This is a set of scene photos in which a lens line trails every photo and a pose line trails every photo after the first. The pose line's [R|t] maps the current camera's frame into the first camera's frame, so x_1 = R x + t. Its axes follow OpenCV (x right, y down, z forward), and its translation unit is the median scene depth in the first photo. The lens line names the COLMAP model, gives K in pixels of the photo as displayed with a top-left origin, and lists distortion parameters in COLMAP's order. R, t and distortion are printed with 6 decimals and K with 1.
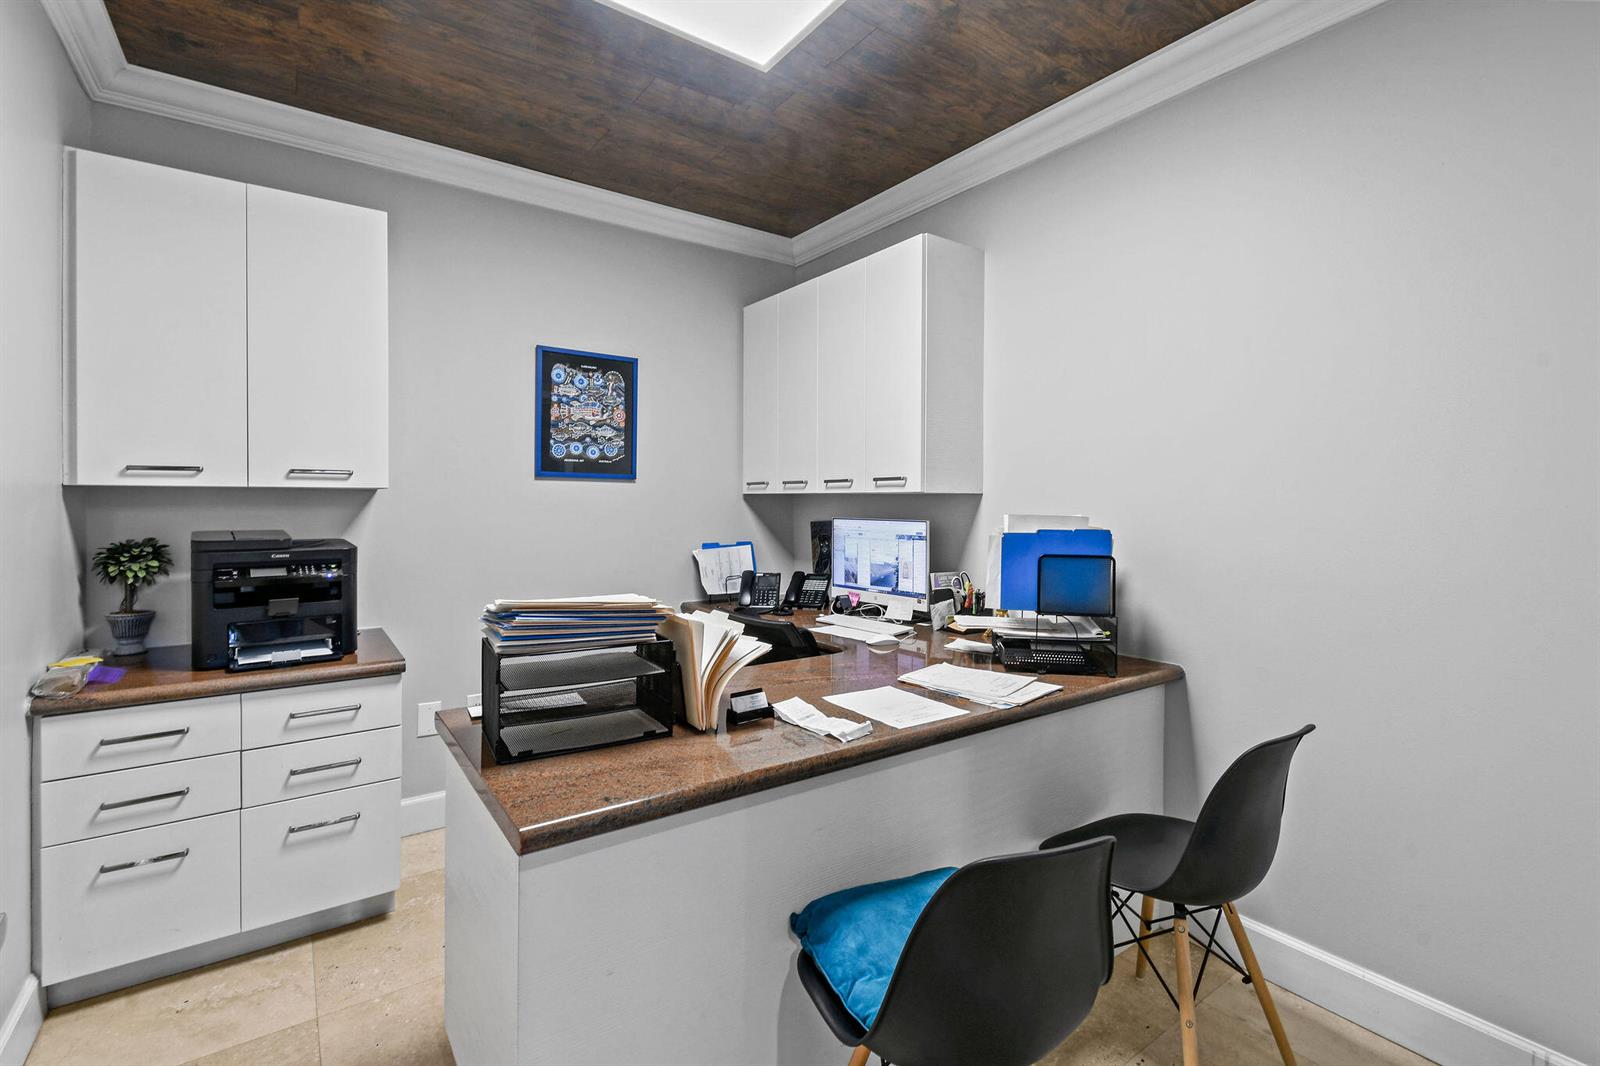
lens RADIAL K [[718.7, 0, 813.7], [0, 718.7, 501.5], [0, 0, 1]] dist [-0.002086, -0.000687]
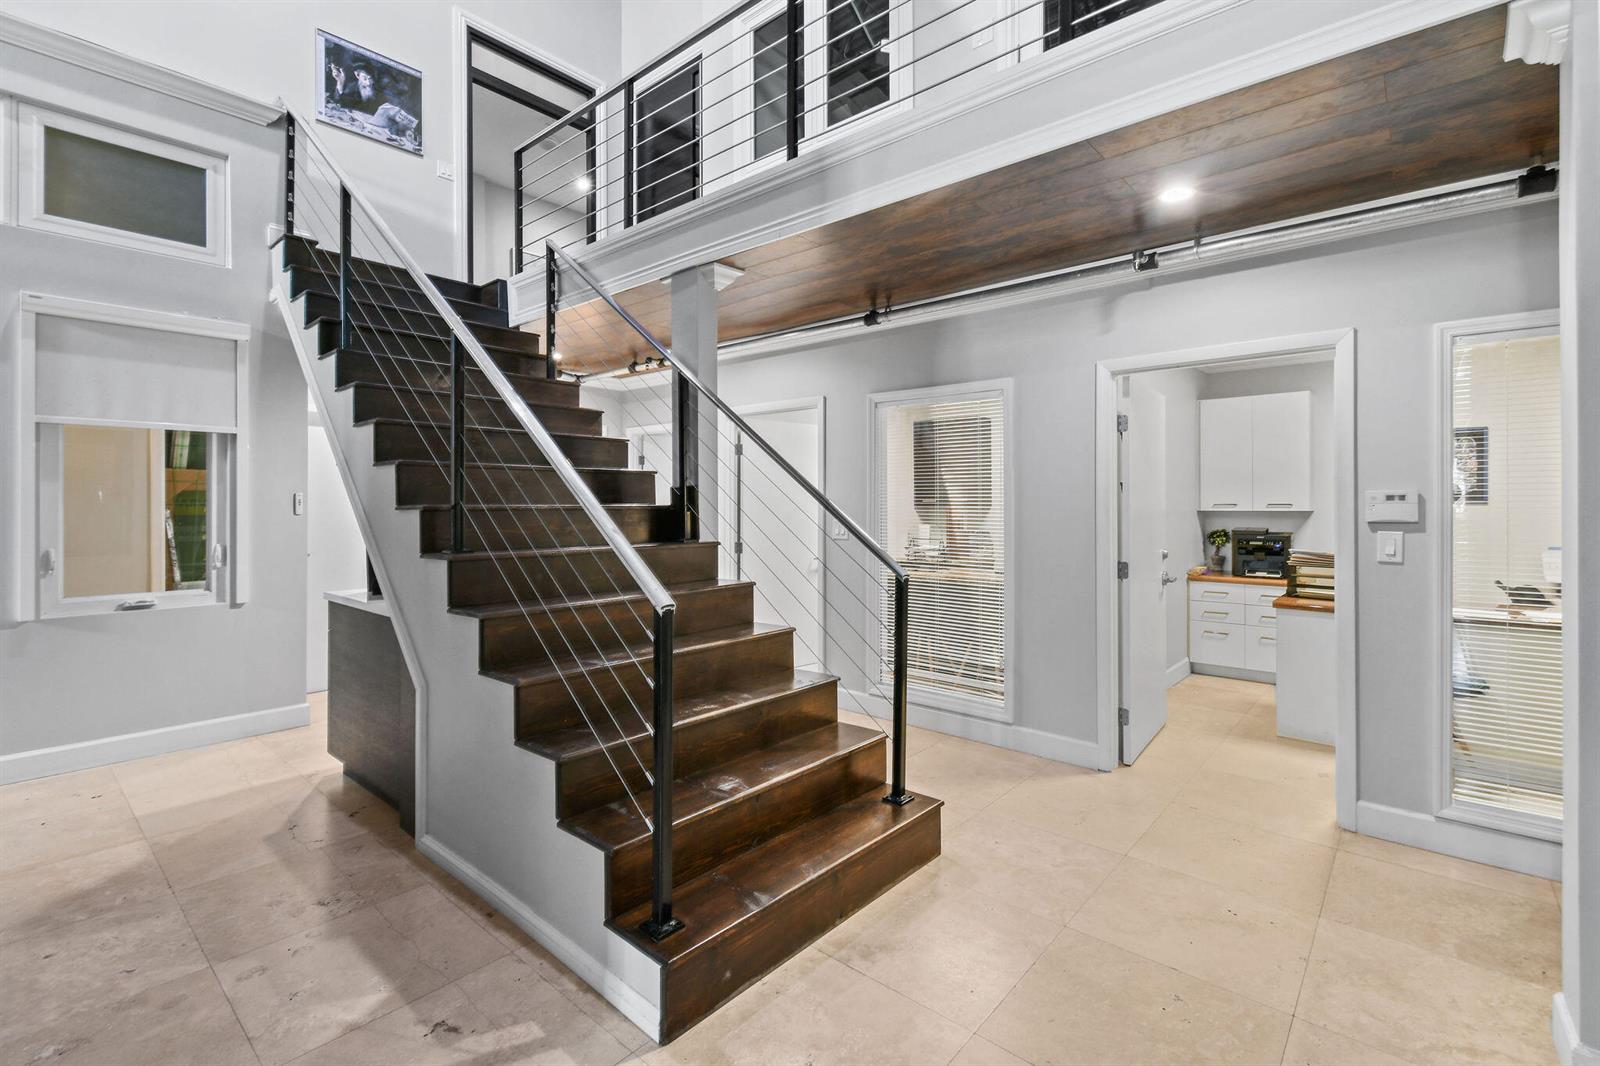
lens RADIAL K [[718.7, 0, 815.8], [0, 718.7, 509.2], [0, 0, 1]] dist [-0.002086, -0.000687]
pose [[0.239956, -0.003768, -0.970777, 1.470622], [-0.004734, 0.999976, -0.005051, -0.006570], [0.970772, 0.005808, 0.239932, -1.263130]]
